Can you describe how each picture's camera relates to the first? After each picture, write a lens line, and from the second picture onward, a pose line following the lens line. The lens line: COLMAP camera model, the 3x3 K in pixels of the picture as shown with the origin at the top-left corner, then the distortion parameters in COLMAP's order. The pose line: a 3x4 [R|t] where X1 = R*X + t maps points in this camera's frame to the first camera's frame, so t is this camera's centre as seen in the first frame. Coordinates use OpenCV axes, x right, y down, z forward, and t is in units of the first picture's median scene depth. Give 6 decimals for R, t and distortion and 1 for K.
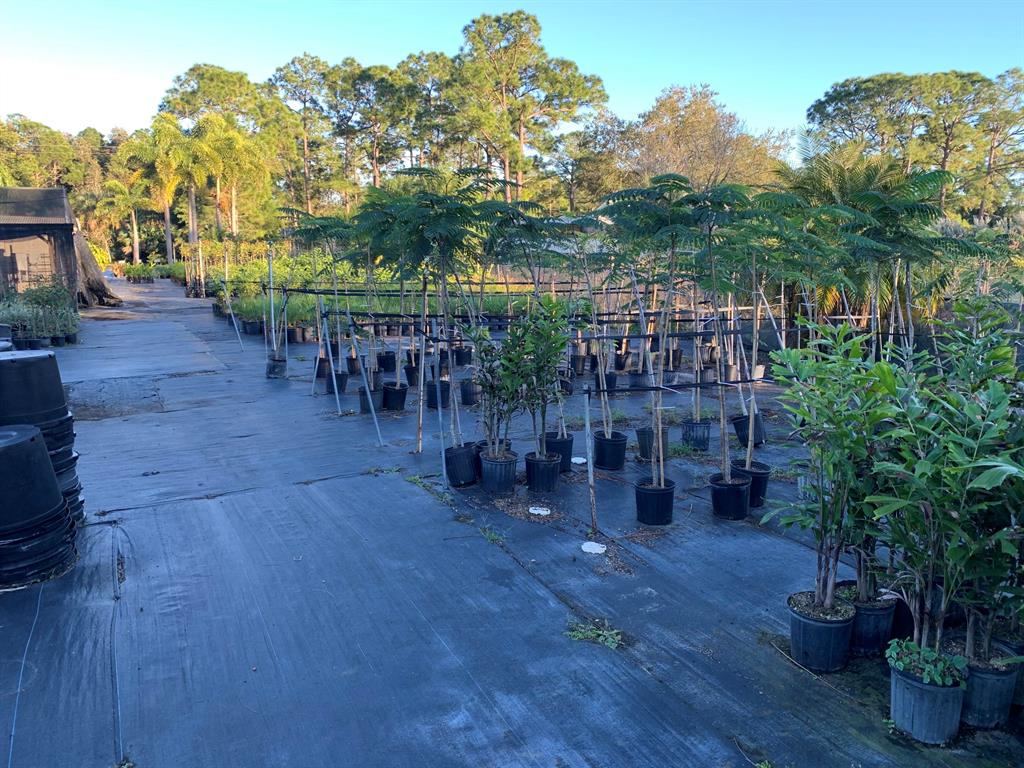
lens RADIAL K [[795.3, 0, 511.3], [0, 795.3, 373.9], [0, 0, 1]] dist [0.026562, -0.020178]
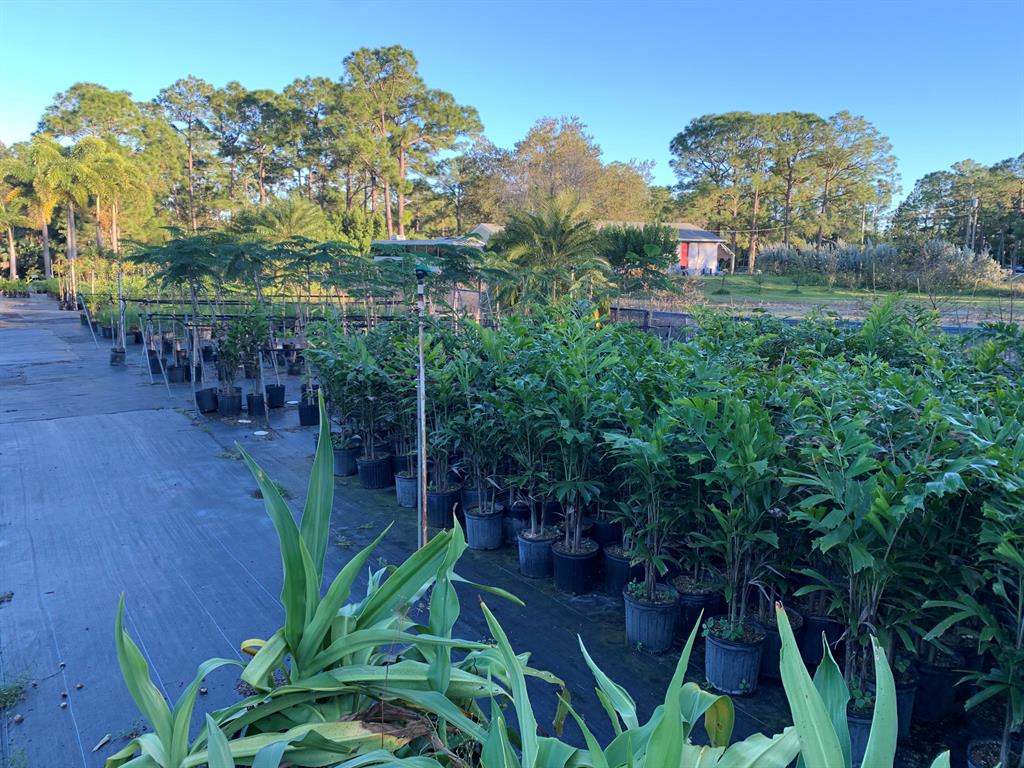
lens RADIAL K [[795.3, 0, 511.2], [0, 795.3, 375.1], [0, 0, 1]] dist [0.026562, -0.020178]
pose [[0.993346, -0.008666, 0.114845, 0.032479], [0.010970, 0.999751, -0.019442, 0.008517], [-0.114647, 0.020573, 0.993193, -0.064278]]
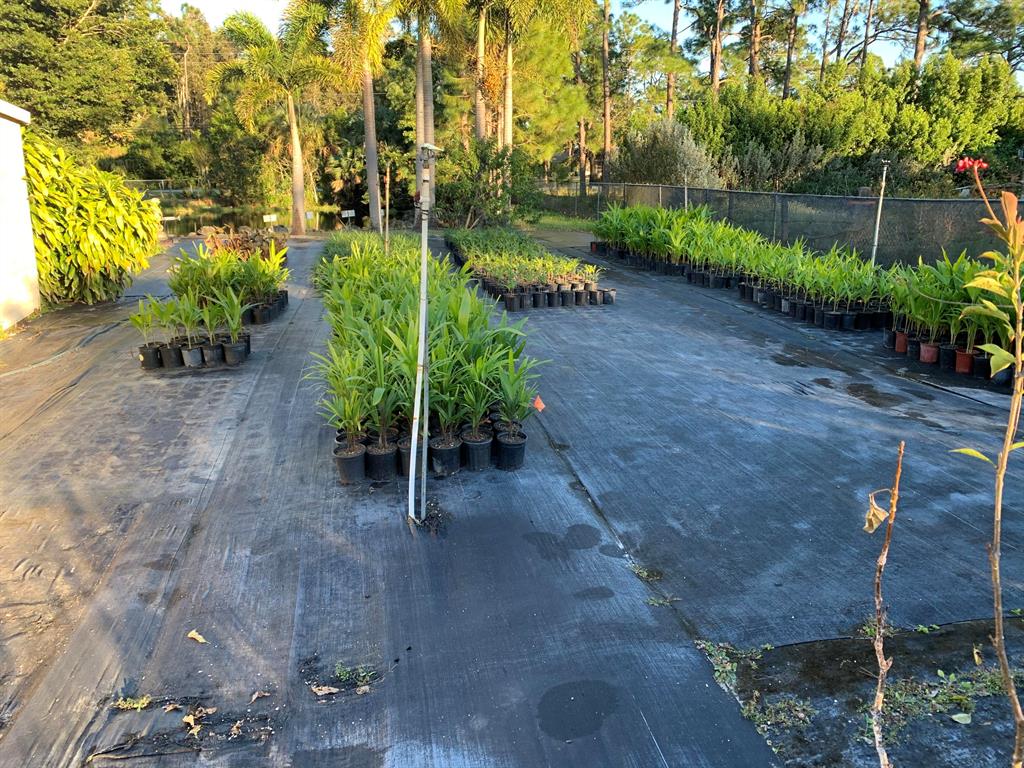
lens RADIAL K [[795.3, 0, 510.3], [0, 795.3, 385.4], [0, 0, 1]] dist [0.026562, -0.020178]
pose [[0.964205, 0.056524, -0.259064, -0.170850], [-0.030797, 0.994275, 0.102313, -0.068313], [0.263364, -0.090672, 0.960426, 0.423888]]
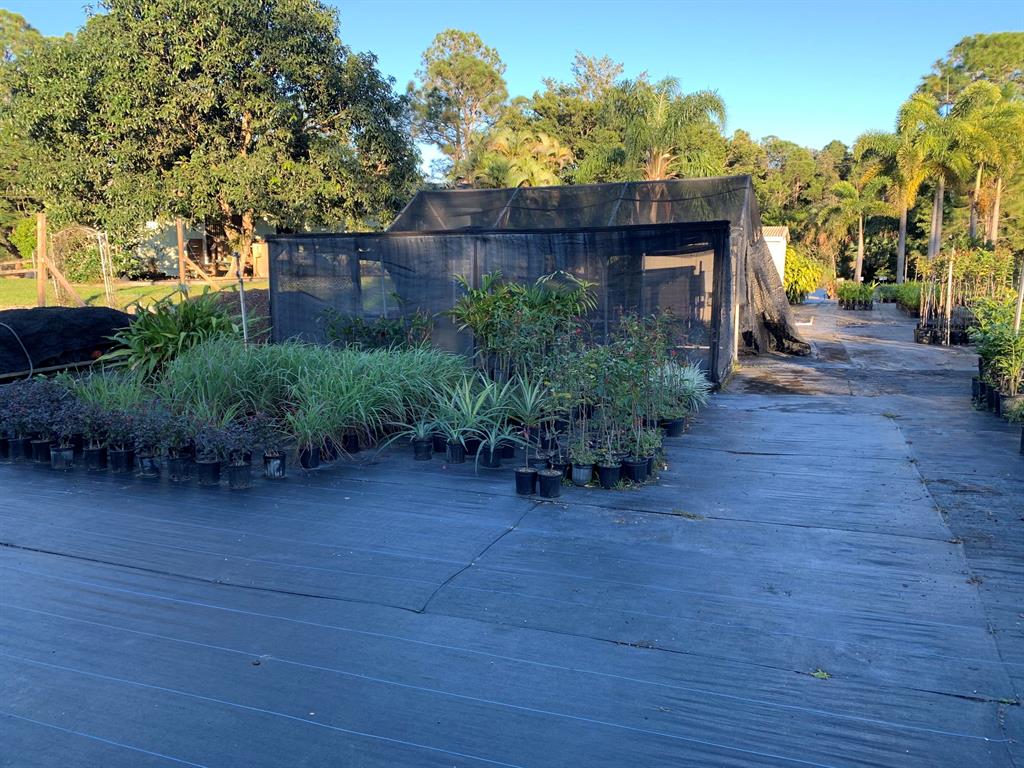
lens RADIAL K [[795.3, 0, 511.4], [0, 795.3, 378.3], [0, 0, 1]] dist [0.026562, -0.020178]
pose [[0.659078, 0.100661, -0.745308, -0.056656], [-0.109865, 0.993258, 0.036995, -0.021350], [0.744007, 0.057501, 0.665694, 0.135321]]
